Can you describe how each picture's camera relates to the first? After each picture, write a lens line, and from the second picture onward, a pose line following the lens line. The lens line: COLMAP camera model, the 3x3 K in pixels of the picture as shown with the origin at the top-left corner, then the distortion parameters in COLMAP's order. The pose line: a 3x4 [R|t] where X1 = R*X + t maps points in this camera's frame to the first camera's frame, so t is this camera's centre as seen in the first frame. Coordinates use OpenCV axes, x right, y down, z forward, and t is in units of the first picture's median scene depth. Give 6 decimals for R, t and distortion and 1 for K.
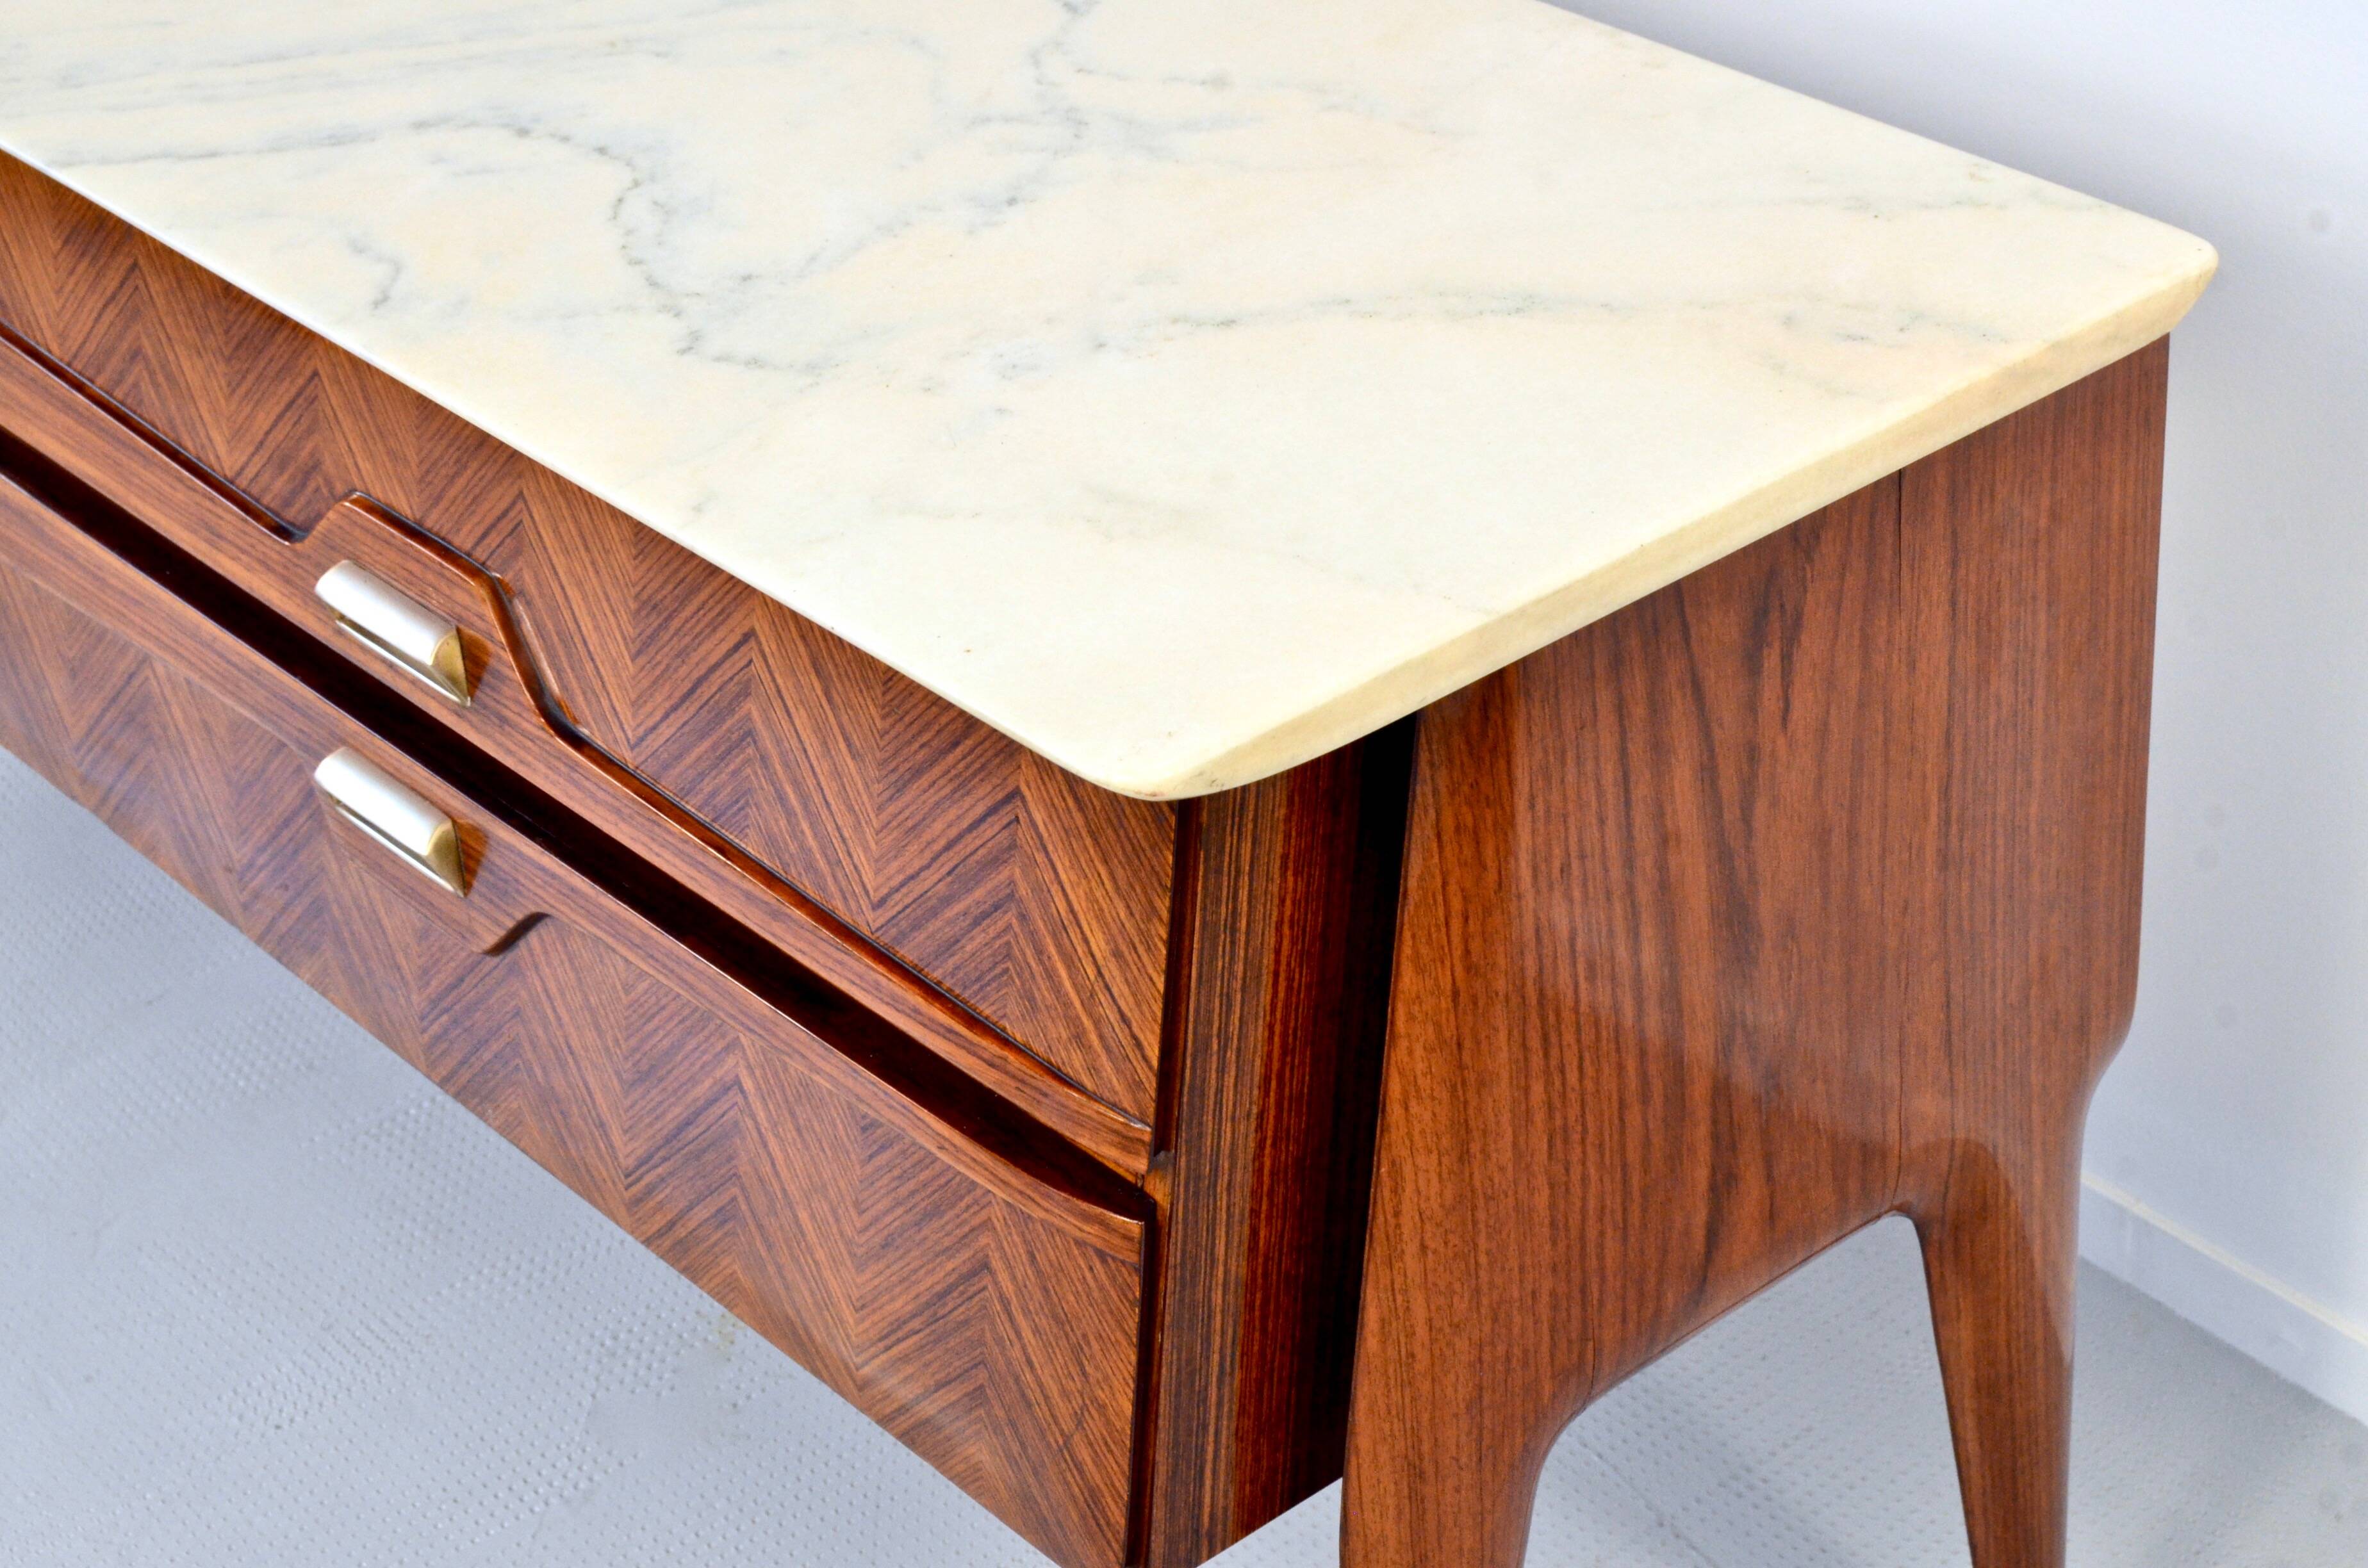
lens RADIAL K [[4174.8, 0, 1184.0], [0, 4174.8, 784.0], [0, 0, 1]] dist [0.030088, 0.027665]
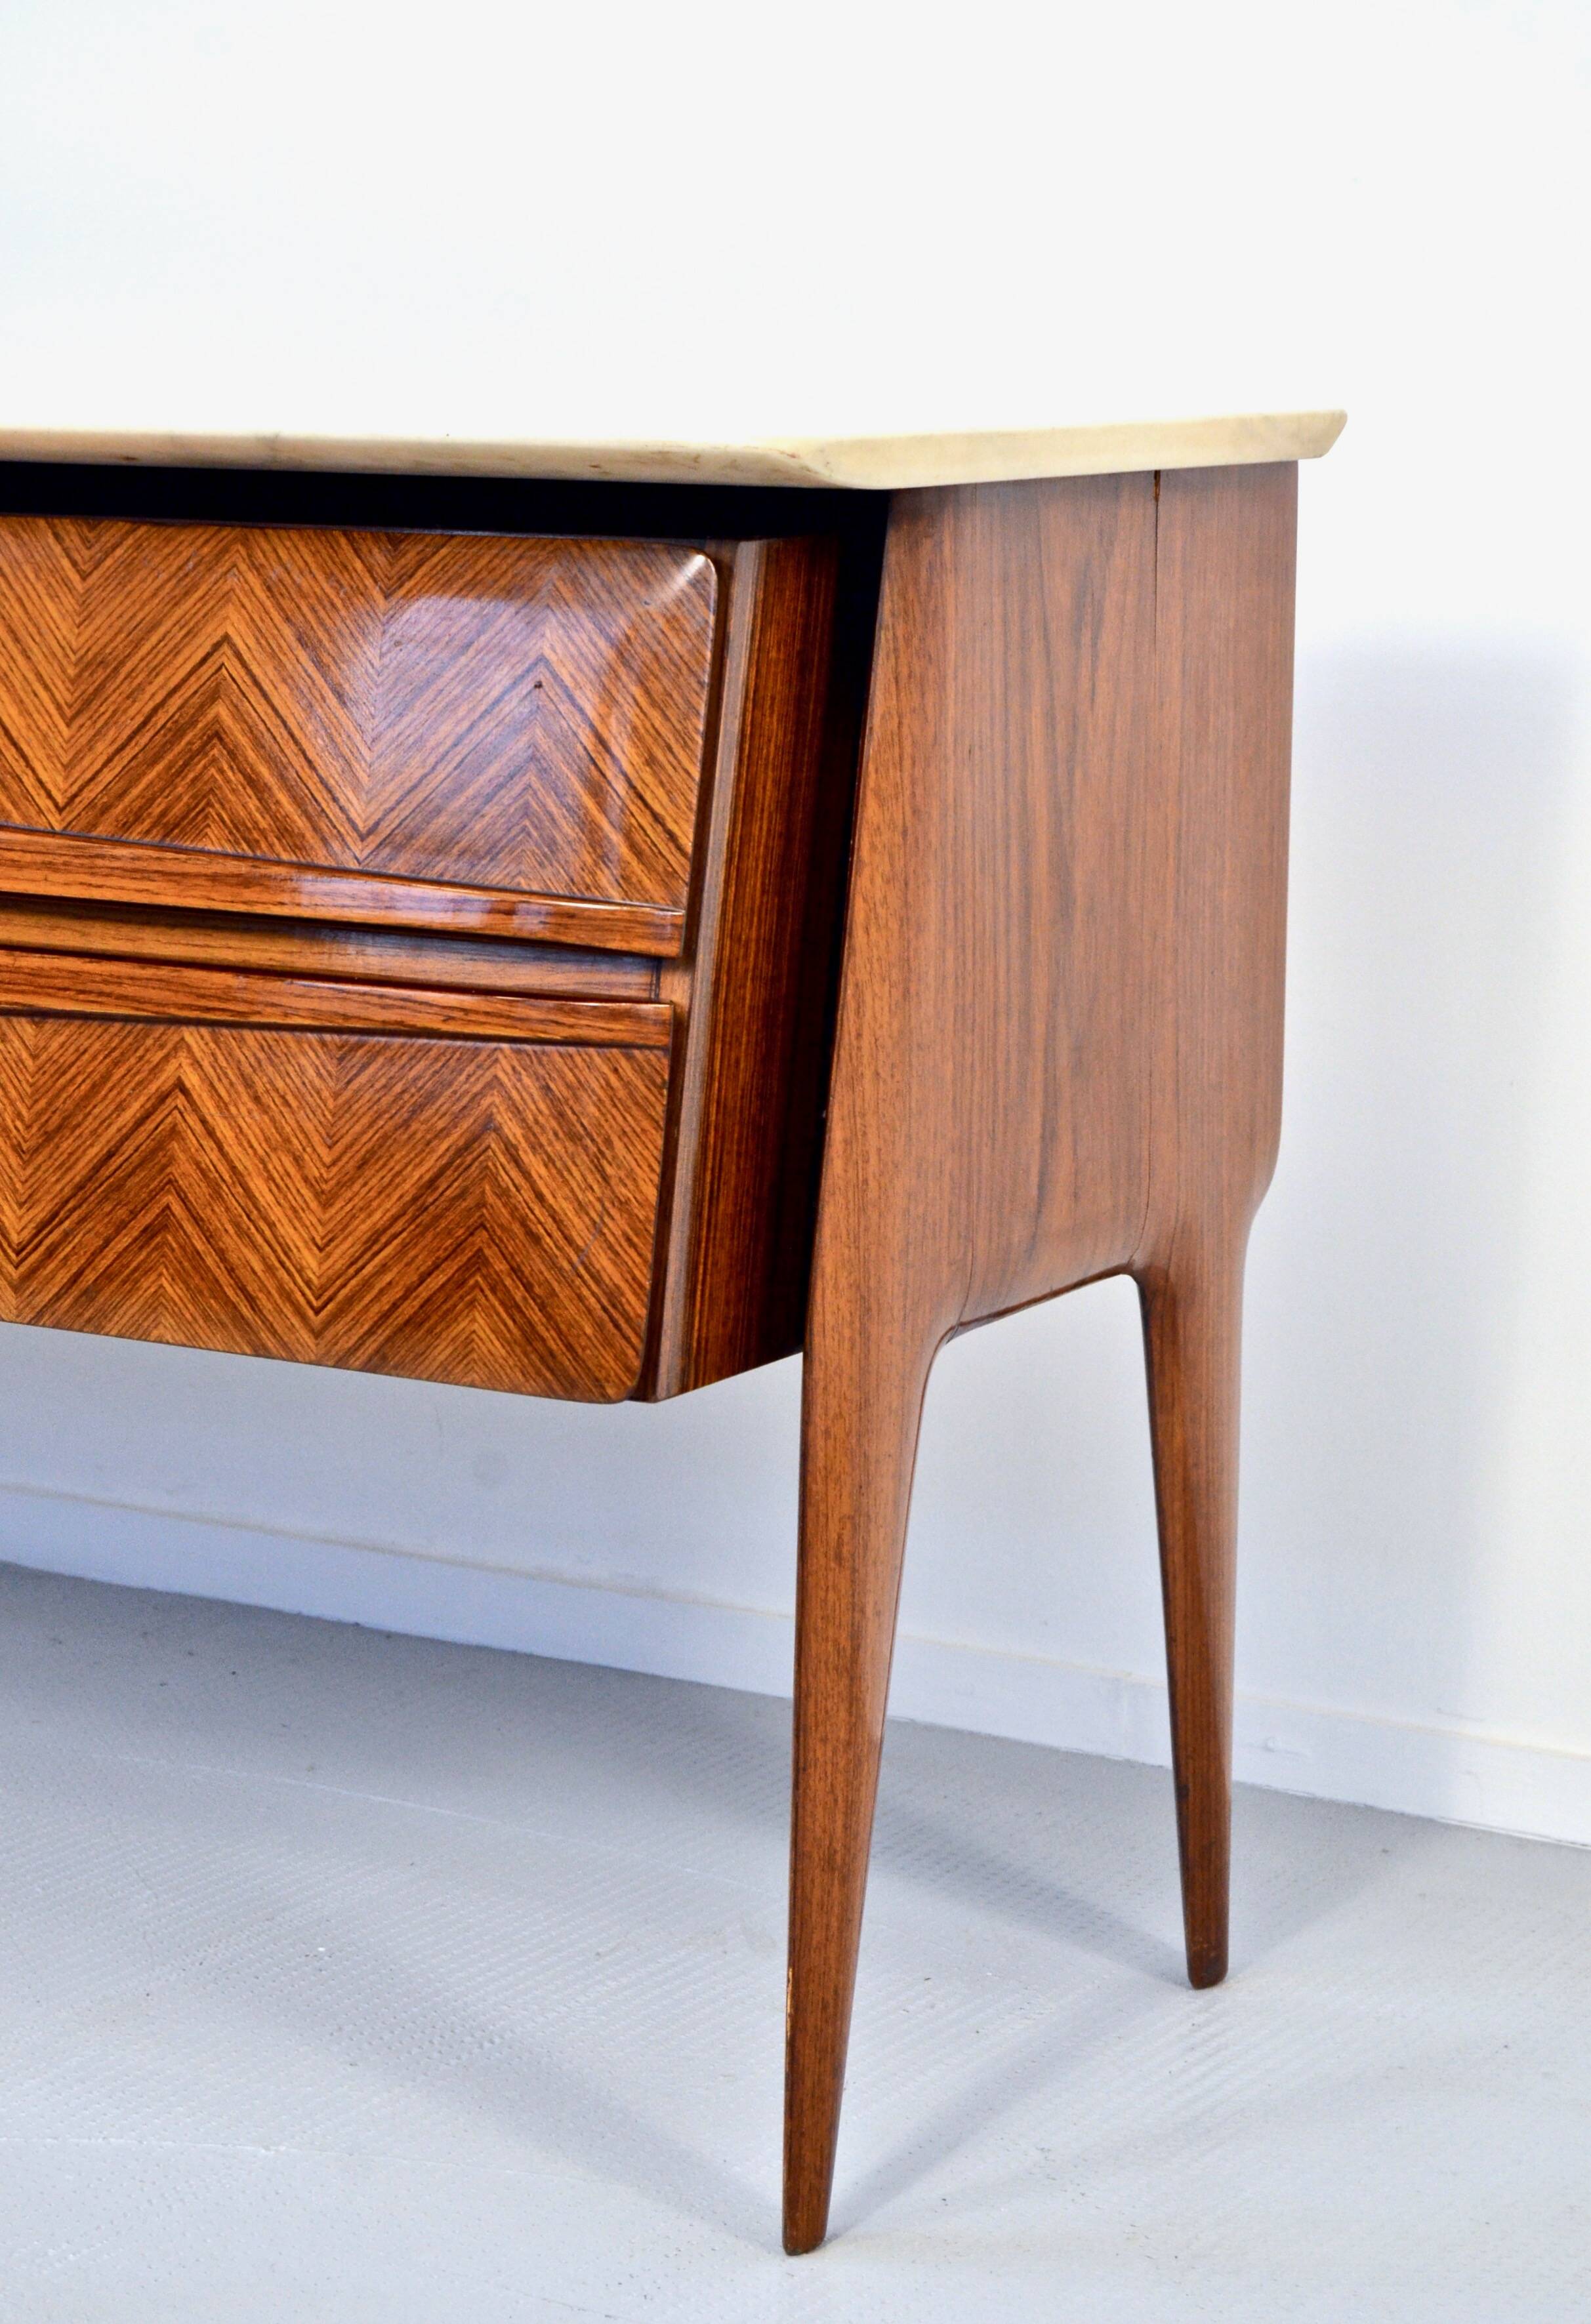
lens RADIAL K [[4709.3, 0, 722.9], [0, 4709.3, 1159.8], [0, 0, 1]] dist [0.041202, 0.101029]
pose [[0.944612, 0.018536, 0.327665, -0.407358], [0.101854, 0.932547, -0.346385, 0.575511], [-0.311983, 0.360573, 0.879007, -0.130479]]
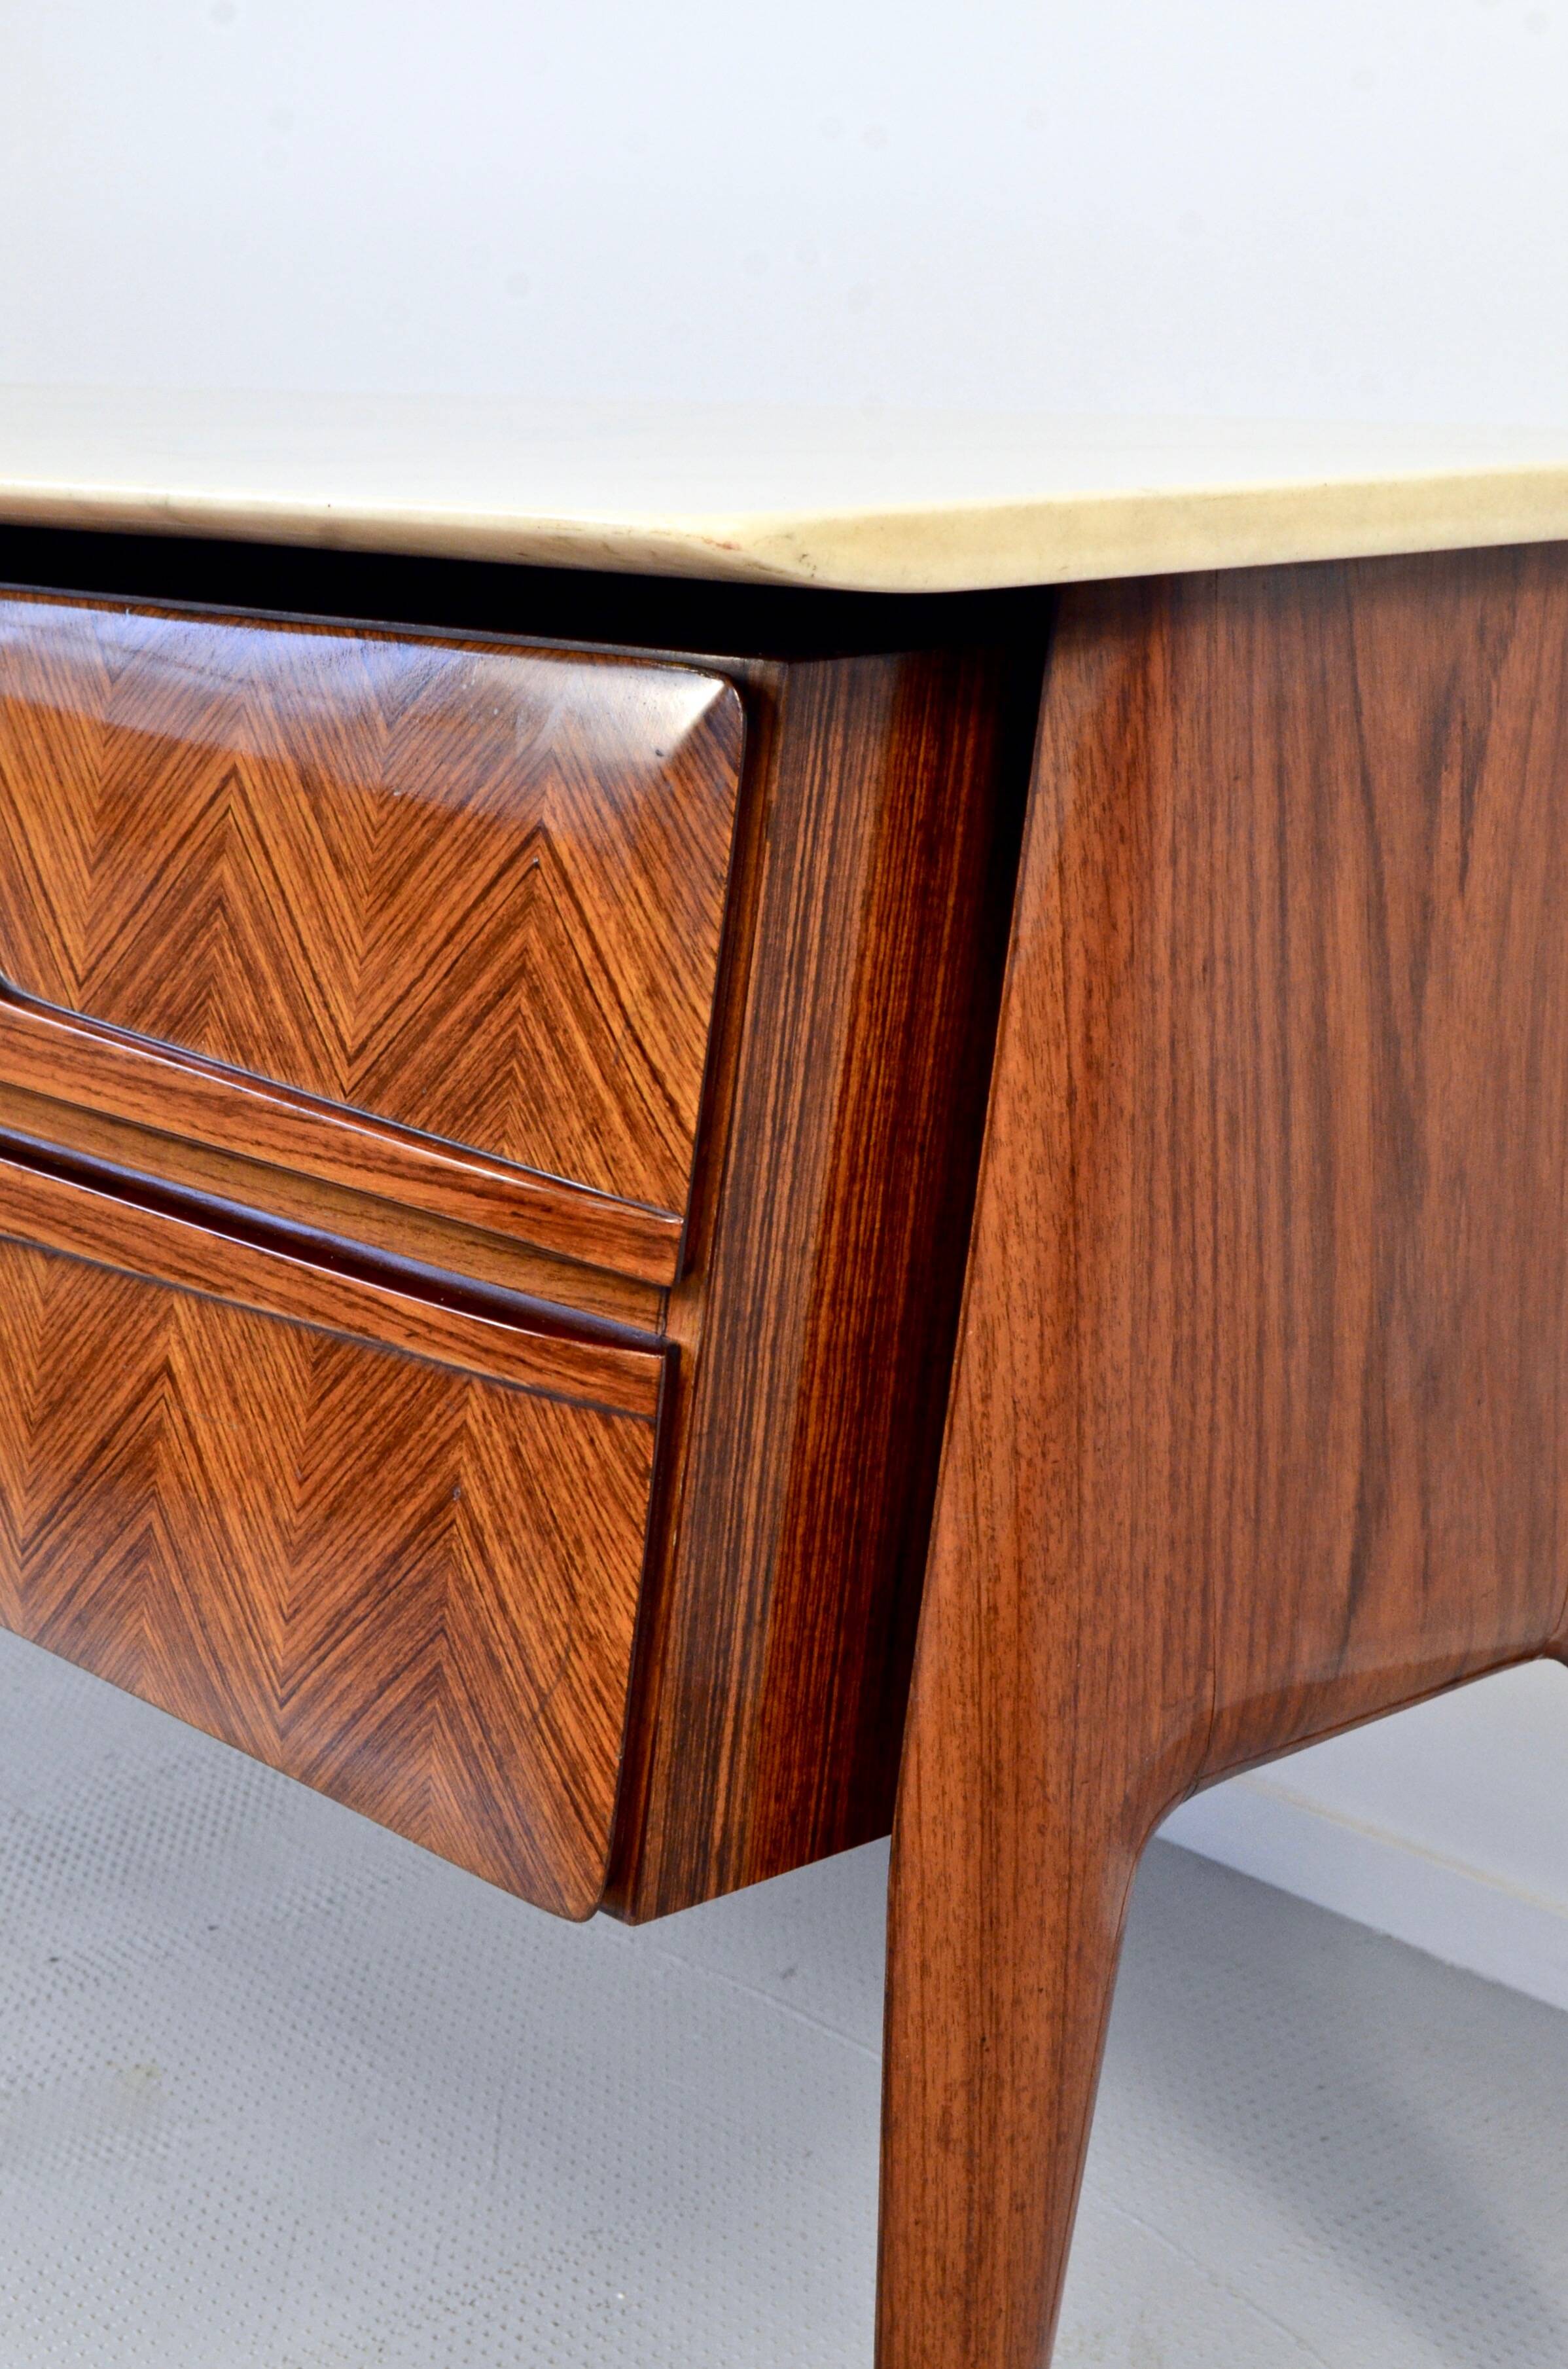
lens RADIAL K [[3586.8, 0, 784.0], [0, 3586.8, 1184.5], [0, 0, 1]] dist [0.019017, -0.016074]
pose [[0.998167, 0.056060, 0.022820, -0.004328], [-0.046623, 0.952563, -0.300748, 0.263831], [-0.038598, 0.299132, 0.953431, 0.339641]]
